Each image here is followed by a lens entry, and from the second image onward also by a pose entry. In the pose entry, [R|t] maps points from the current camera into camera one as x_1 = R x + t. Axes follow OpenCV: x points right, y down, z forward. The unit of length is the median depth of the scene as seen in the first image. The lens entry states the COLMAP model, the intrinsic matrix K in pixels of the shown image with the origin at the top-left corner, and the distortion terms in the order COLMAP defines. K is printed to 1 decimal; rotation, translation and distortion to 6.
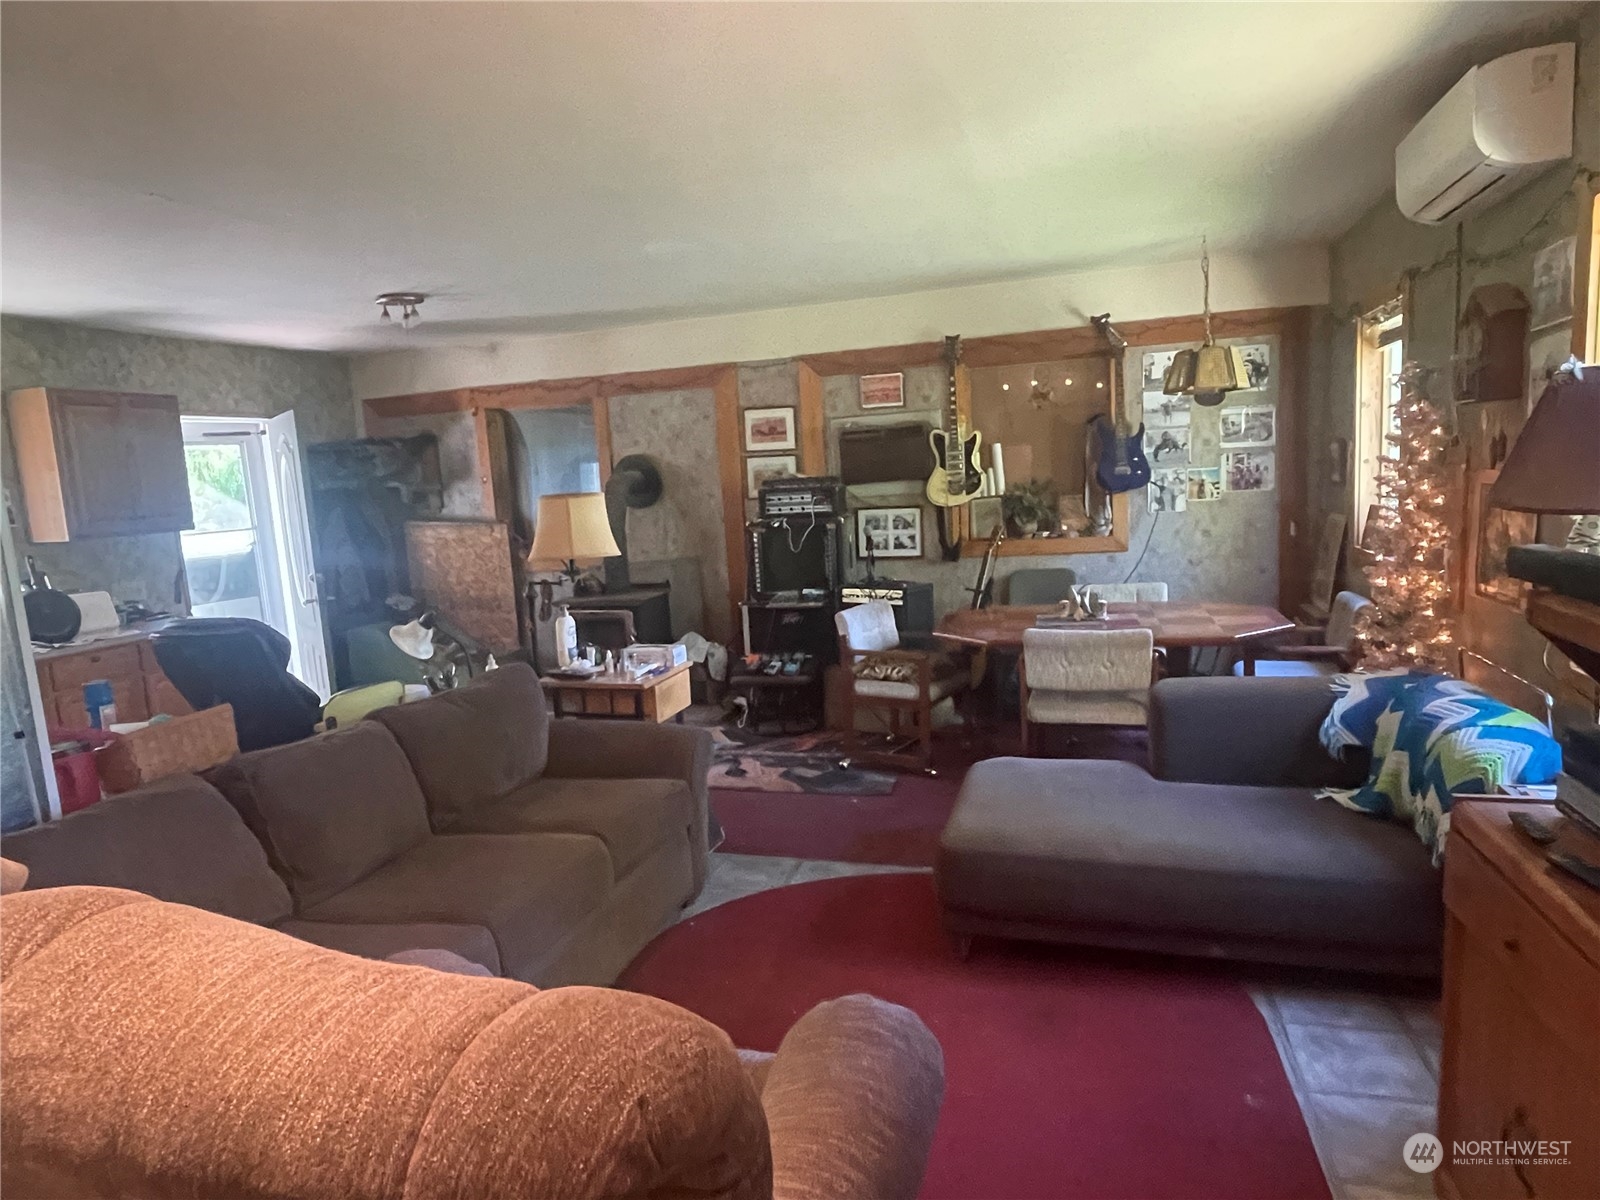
lens RADIAL K [[962.6, 0, 800.0], [0, 962.6, 600.0], [0, 0, 1]] dist [-0.001034, 0.000541]
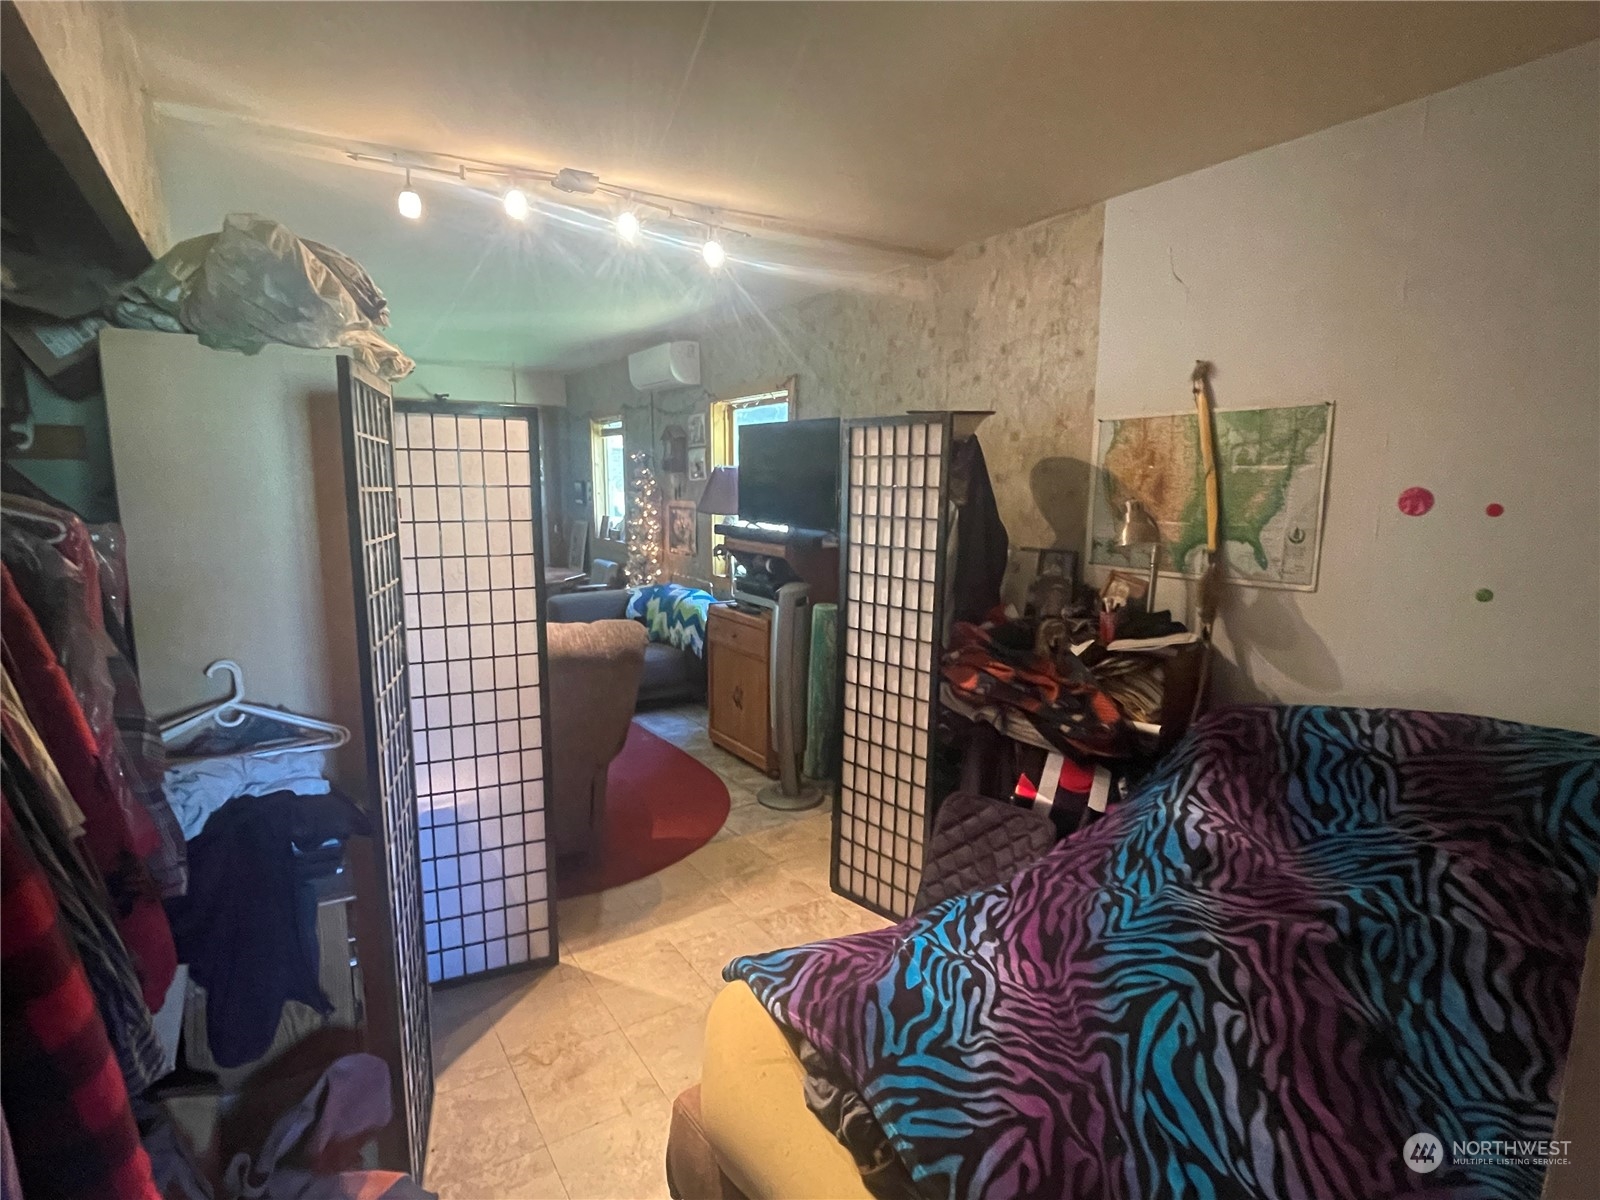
lens RADIAL K [[798.1, 0, 800.0], [0, 798.1, 600.0], [0, 0, 1]] dist [0.000171, 0.000000]
pose [[0.616345, -0.057013, 0.785410, -0.685176], [0.061007, 0.997835, 0.024558, 0.086871], [-0.785109, 0.032779, 0.618489, -0.487620]]
